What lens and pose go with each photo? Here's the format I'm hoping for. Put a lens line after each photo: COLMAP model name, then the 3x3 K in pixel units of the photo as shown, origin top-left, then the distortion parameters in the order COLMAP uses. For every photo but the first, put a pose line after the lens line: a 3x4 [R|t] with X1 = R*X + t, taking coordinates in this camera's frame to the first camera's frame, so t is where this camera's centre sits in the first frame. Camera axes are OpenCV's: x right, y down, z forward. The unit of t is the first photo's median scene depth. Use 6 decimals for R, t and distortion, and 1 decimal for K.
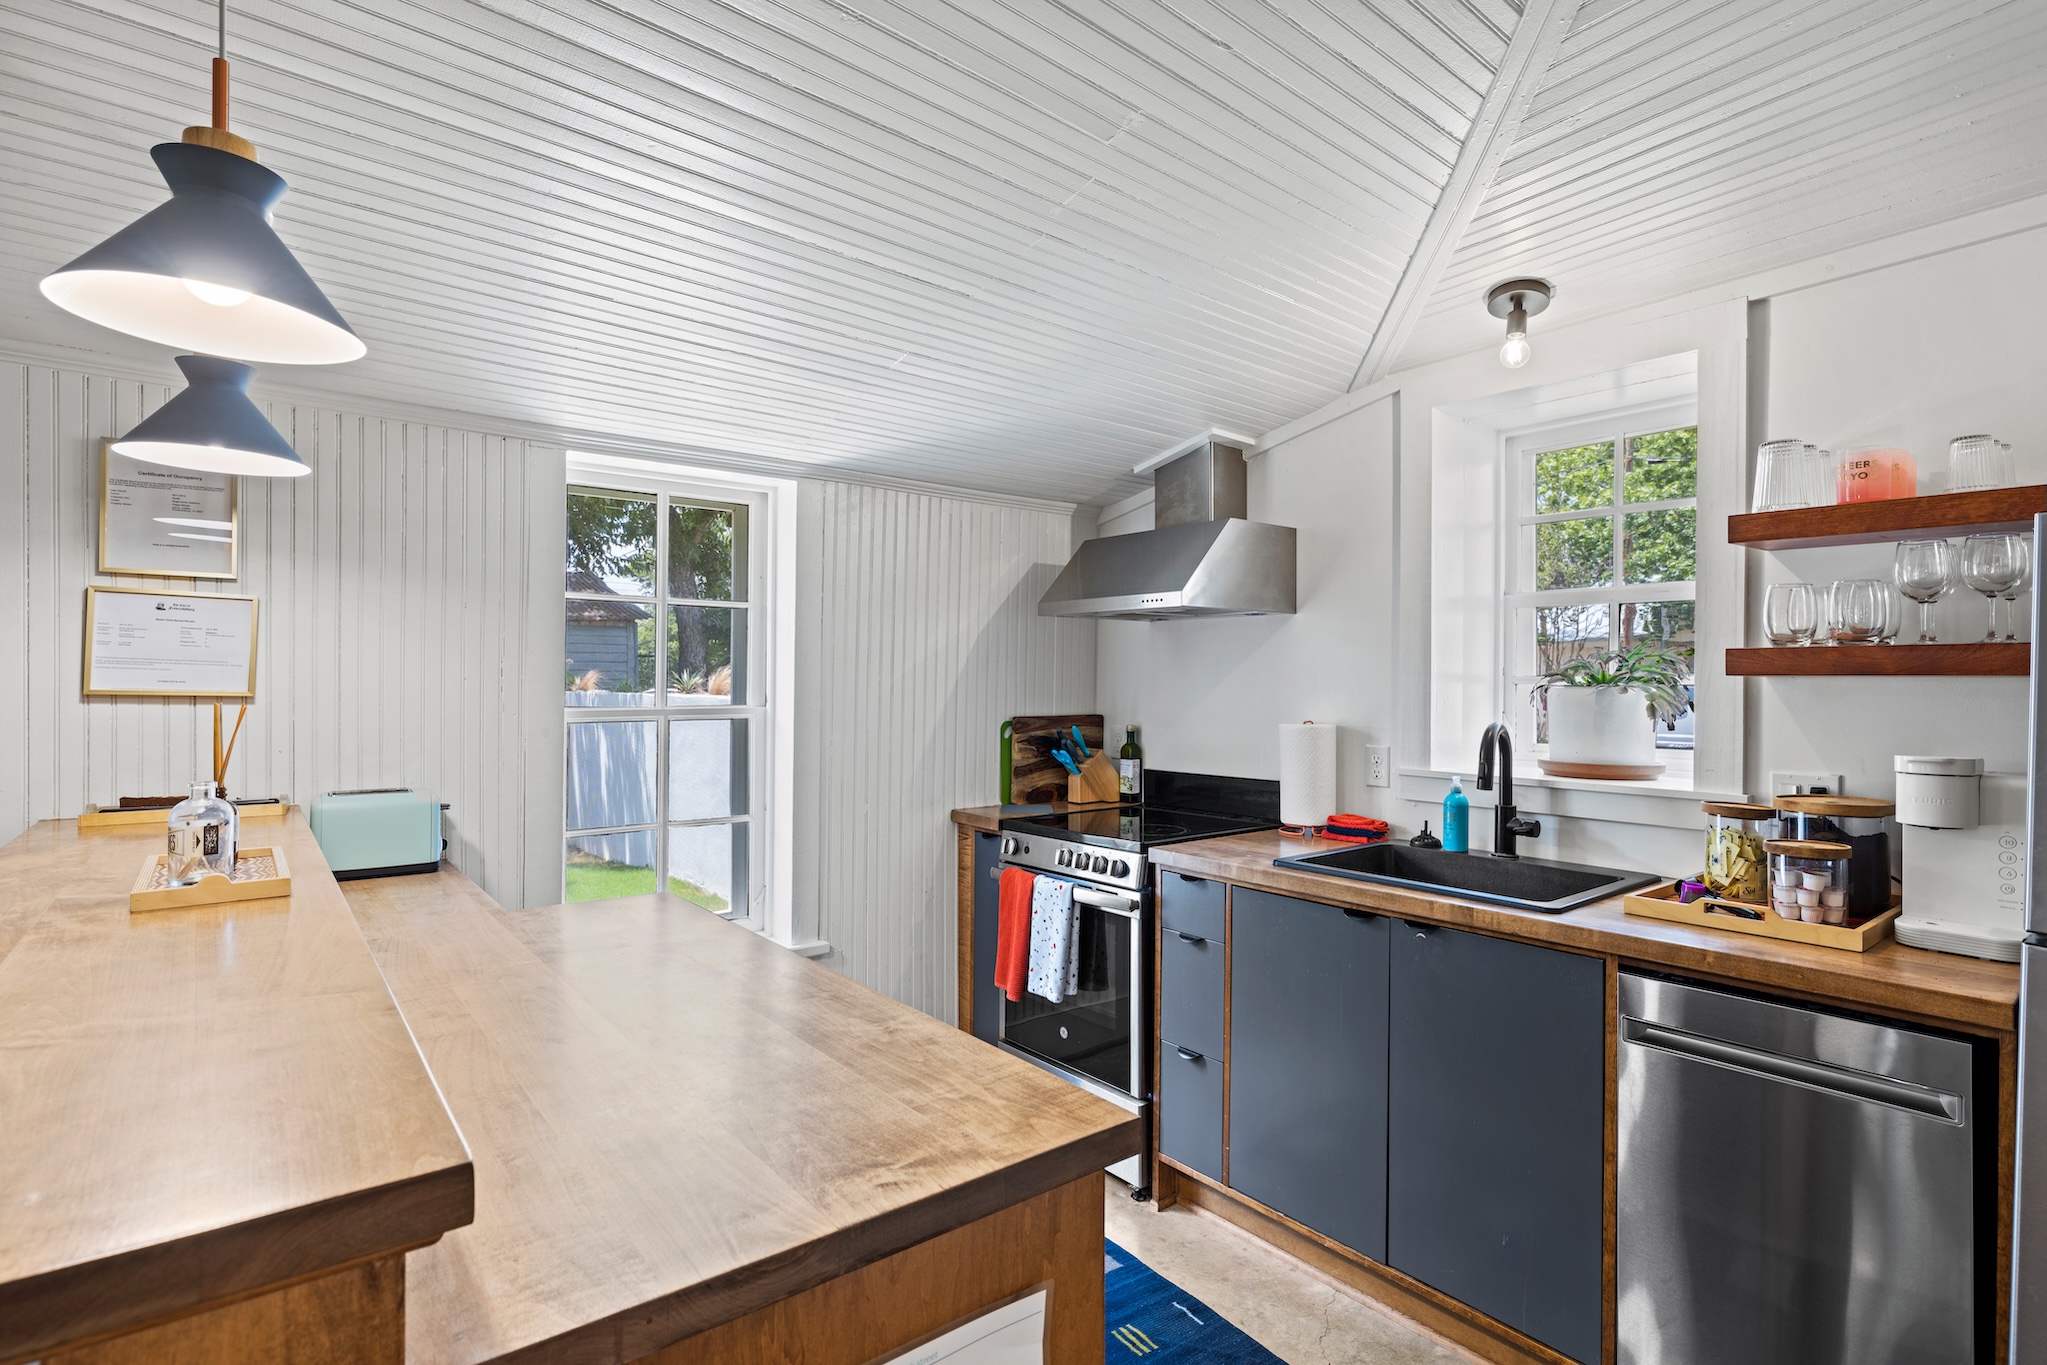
lens RADIAL K [[965.8, 0, 1011.6], [0, 965.8, 677.7], [0, 0, 1]] dist [-0.022301, -0.000540]
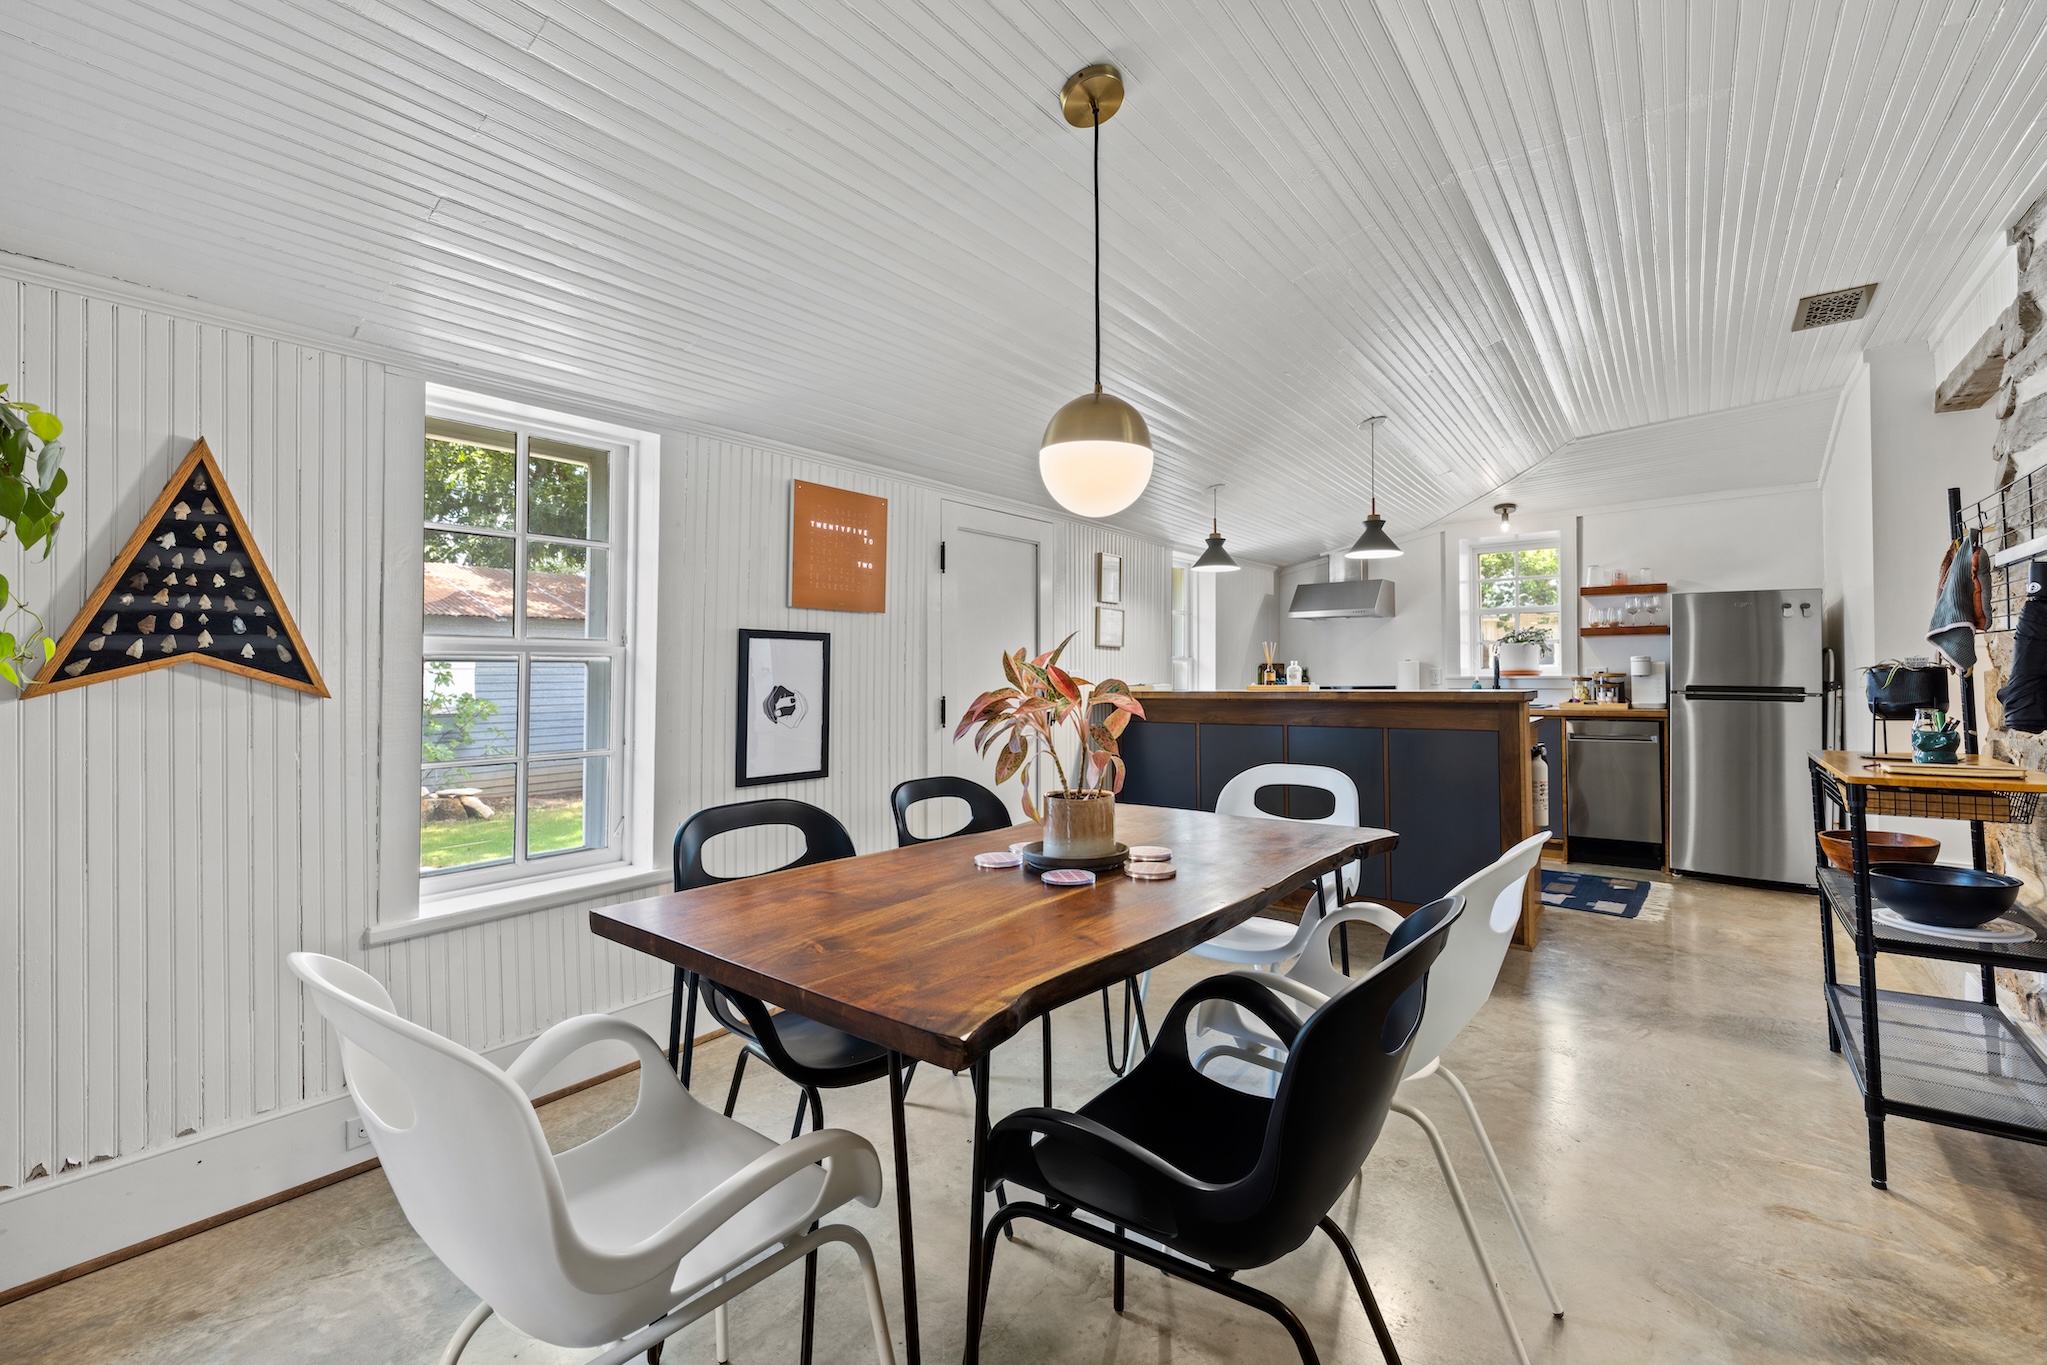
lens RADIAL K [[899.7, 0, 1022.3], [0, 899.7, 664.5], [0, 0, 1]] dist [0.022544, 0.000006]
pose [[0.963962, -0.012372, 0.265751, -1.476411], [0.015706, 0.999822, -0.010424, 0.074636], [-0.265575, 0.014222, 0.963985, -1.147173]]
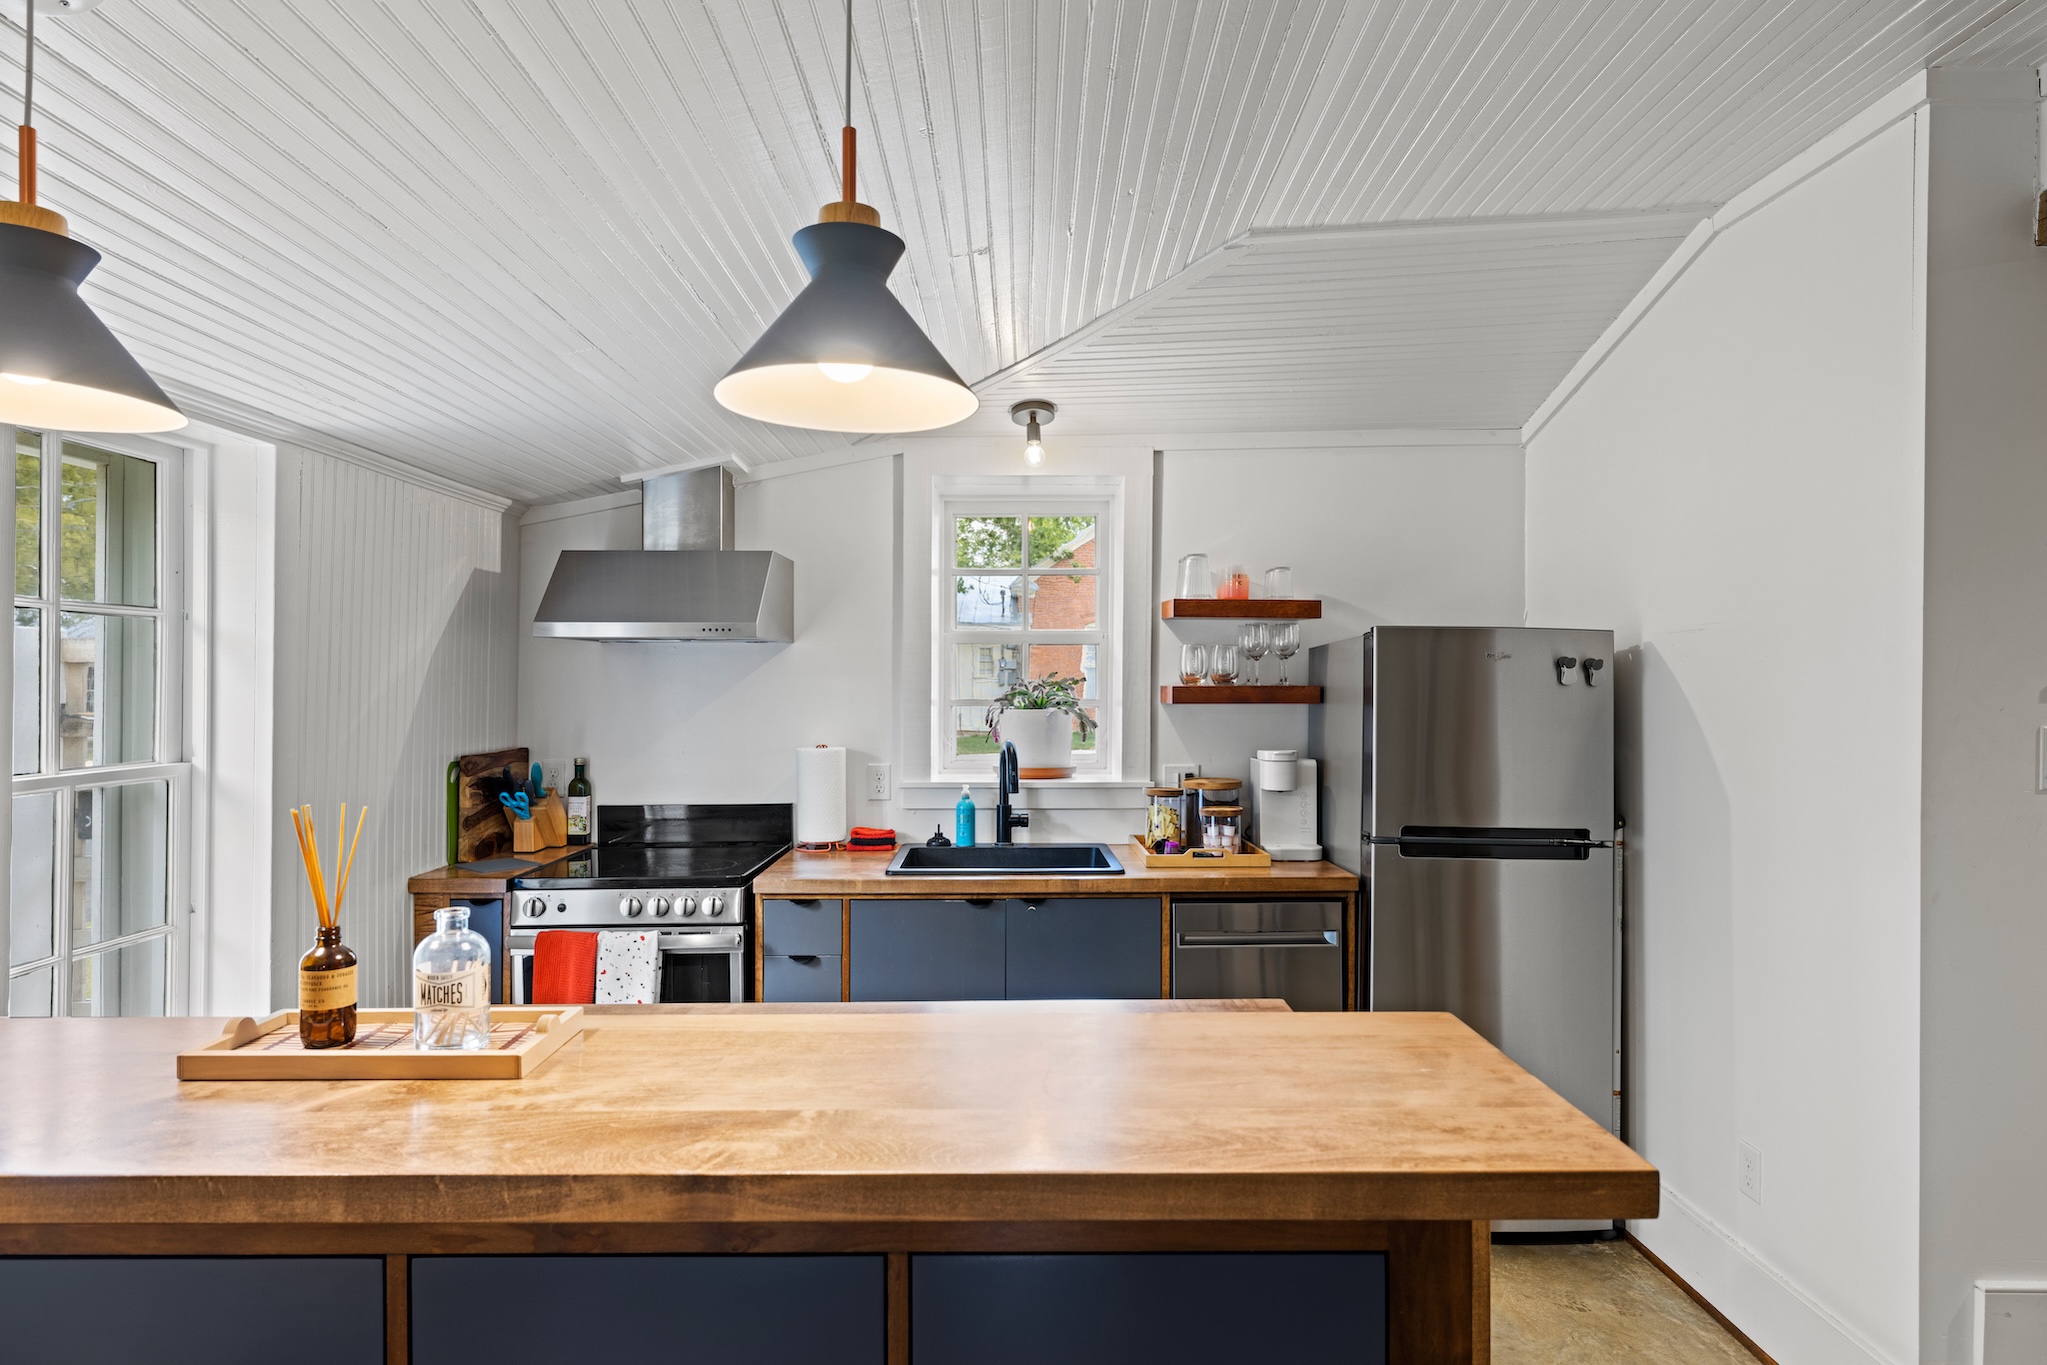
lens RADIAL K [[1142.0, 0, 1010.0], [0, 1142.0, 696.5], [0, 0, 1]] dist [-0.020661, 0.000367]
pose [[0.617182, -0.016582, 0.786646, -0.648186], [0.001383, 0.999799, 0.019990, -0.039653], [-0.786819, -0.011249, 0.617081, 0.058706]]
